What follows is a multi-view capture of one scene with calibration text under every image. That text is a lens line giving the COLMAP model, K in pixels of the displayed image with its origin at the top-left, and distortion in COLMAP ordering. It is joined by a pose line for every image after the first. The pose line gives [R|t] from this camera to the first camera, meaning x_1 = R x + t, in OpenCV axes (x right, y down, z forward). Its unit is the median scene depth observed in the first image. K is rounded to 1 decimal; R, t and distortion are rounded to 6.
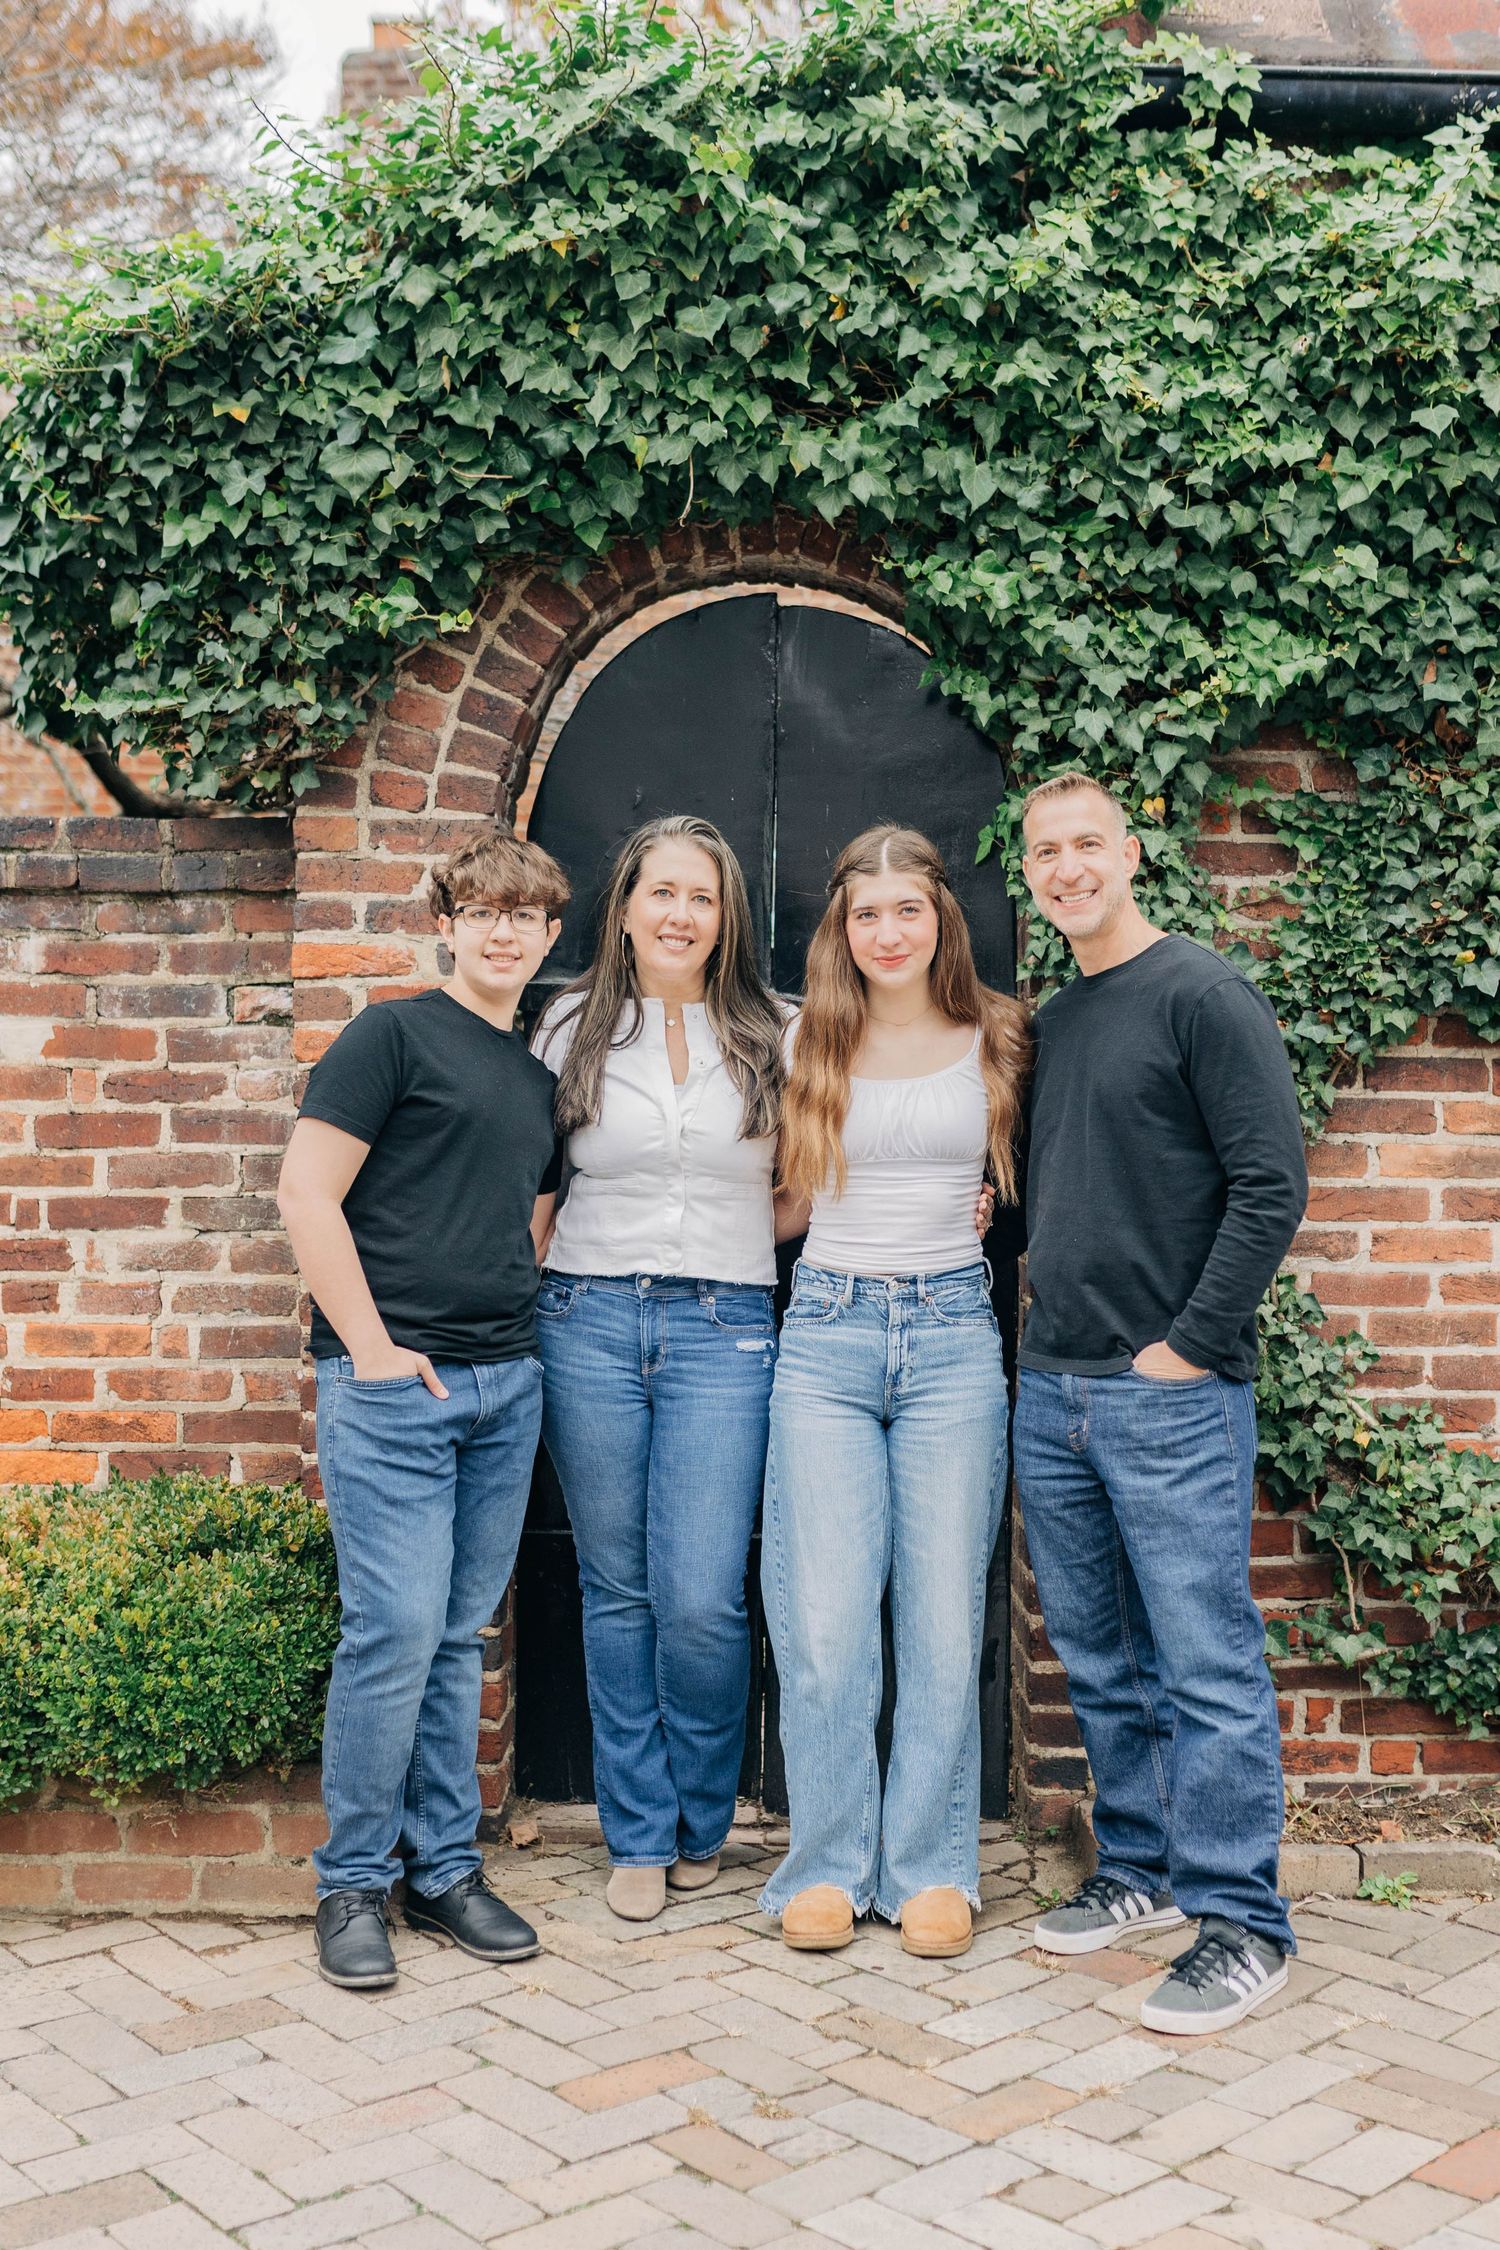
lens RADIAL K [[2358.3, 0, 825.1], [0, 2358.3, 1210.1], [0, 0, 1]] dist [0.003792, 0.000000]
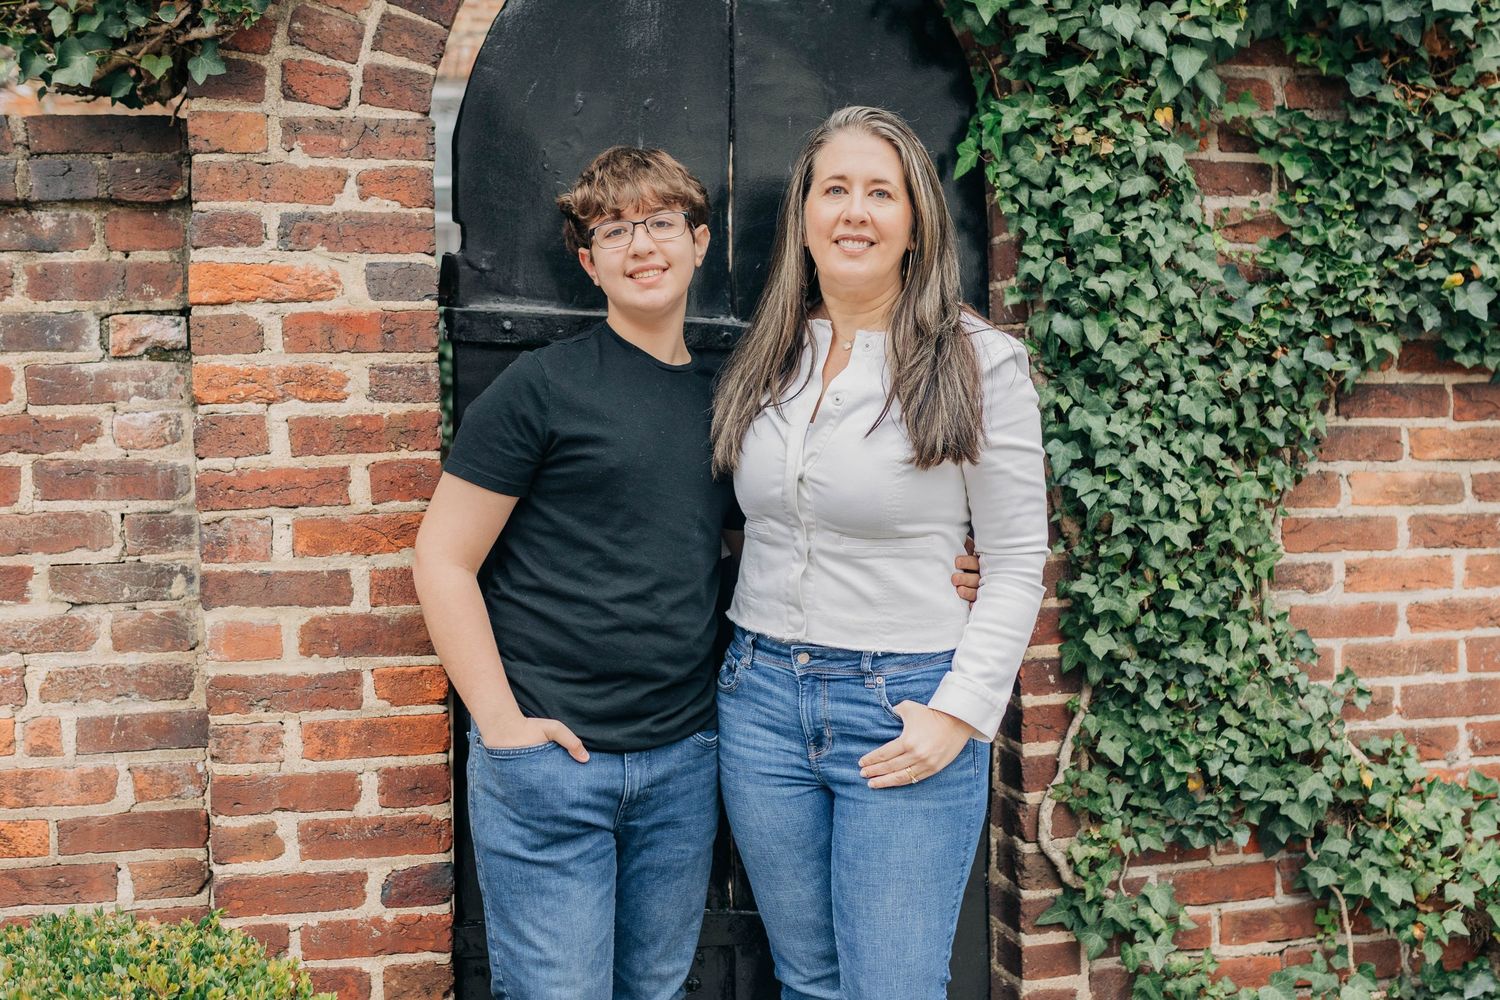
lens RADIAL K [[1687.4, 0, 742.0], [0, 1687.4, 495.8], [0, 0, 1]] dist [0.002300, 0.000000]
pose [[0.979043, -0.024449, 0.202183, -0.159587], [0.023155, 0.999693, 0.008764, -0.031378], [-0.202335, -0.003899, 0.979309, 0.378282]]
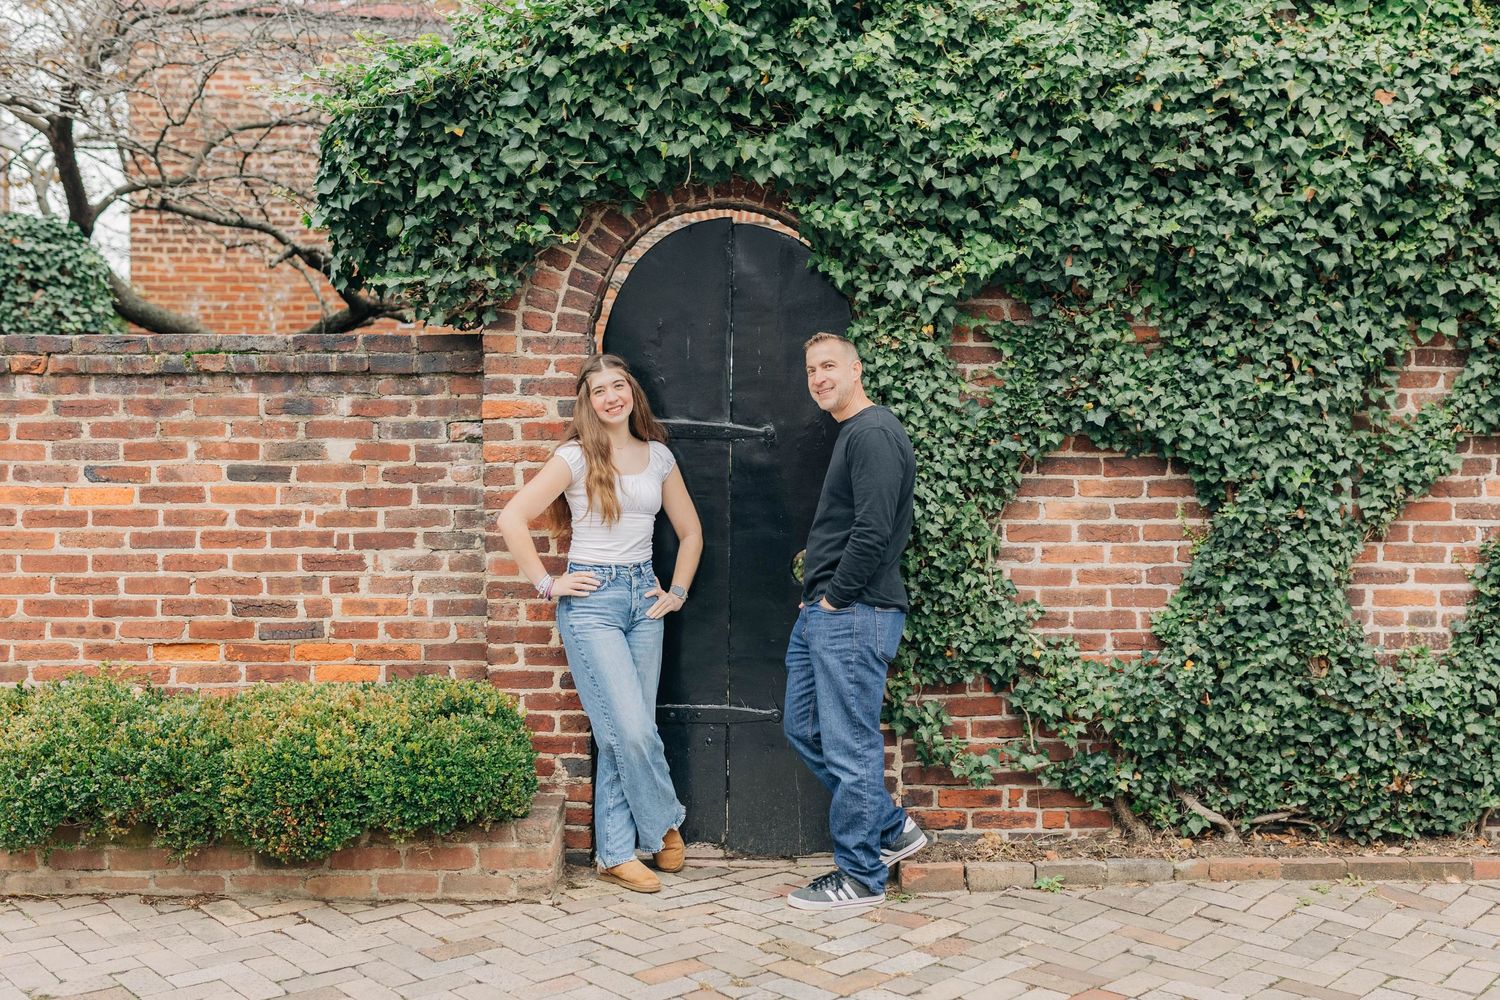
lens RADIAL K [[1440.4, 0, 757.1], [0, 1440.4, 527.5], [0, 0, 1]] dist [0.008762, 0.000000]
pose [[0.999922, -0.004527, 0.011676, -0.015747], [0.004518, 0.999989, 0.000797, -0.009587], [-0.011679, -0.000744, 0.999932, -0.184395]]
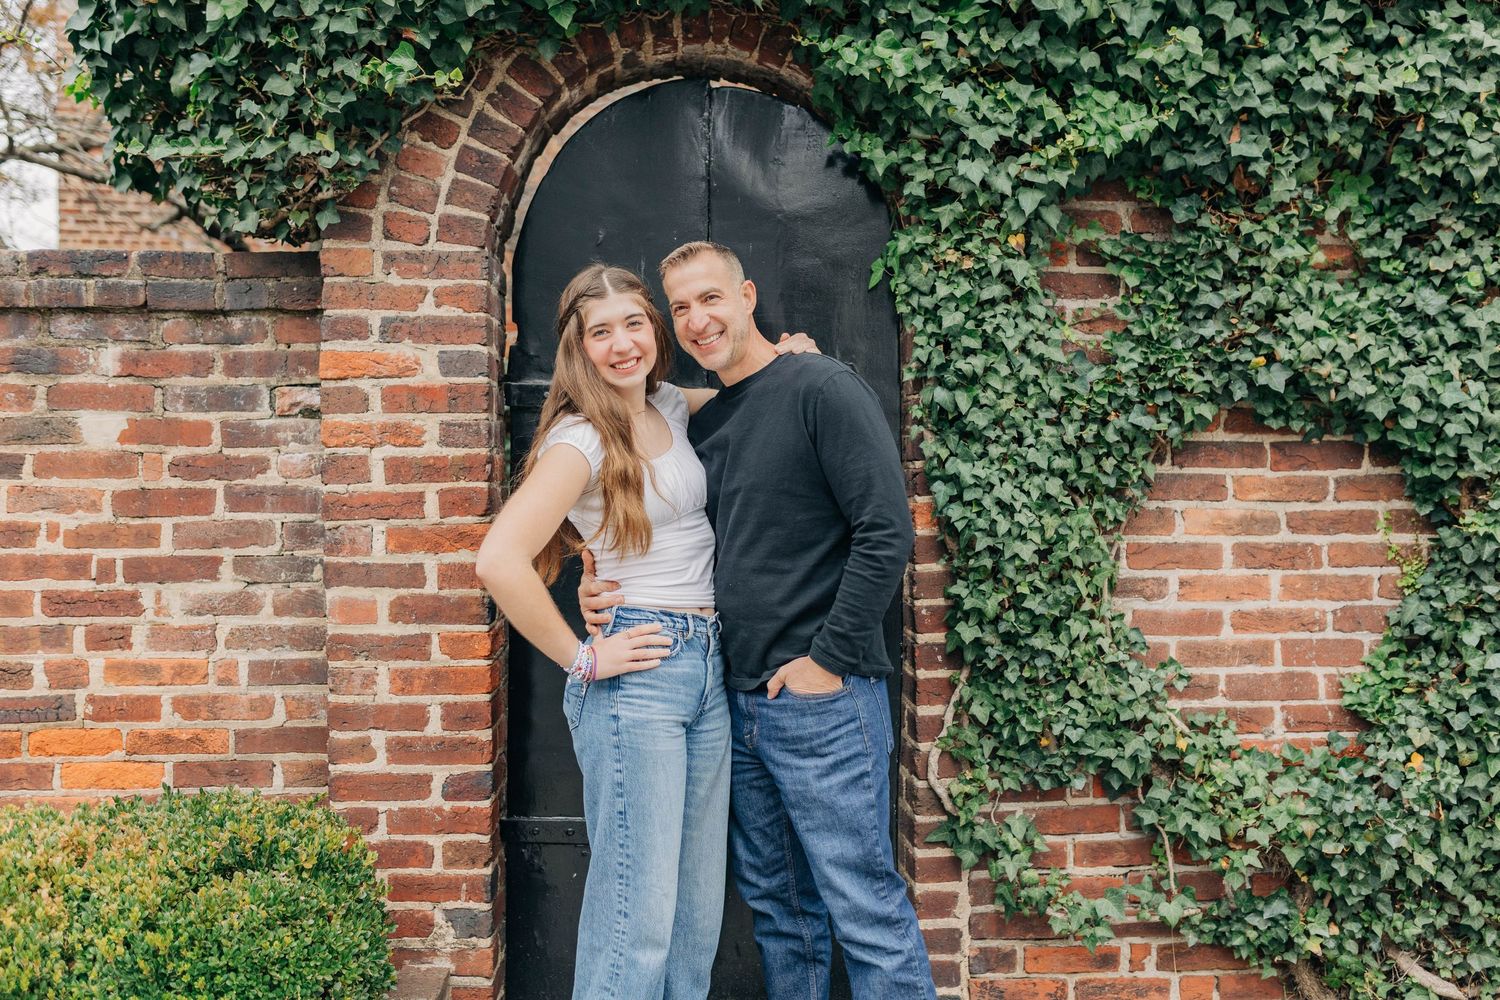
lens RADIAL K [[1288.6, 0, 752.4], [0, 1288.6, 507.2], [0, 0, 1]] dist [-0.000308, 0.010153]
pose [[0.998906, -0.004892, 0.046509, -0.032306], [0.005587, 0.999875, -0.014824, -0.020602], [-0.046430, 0.015068, 0.998808, 0.324118]]
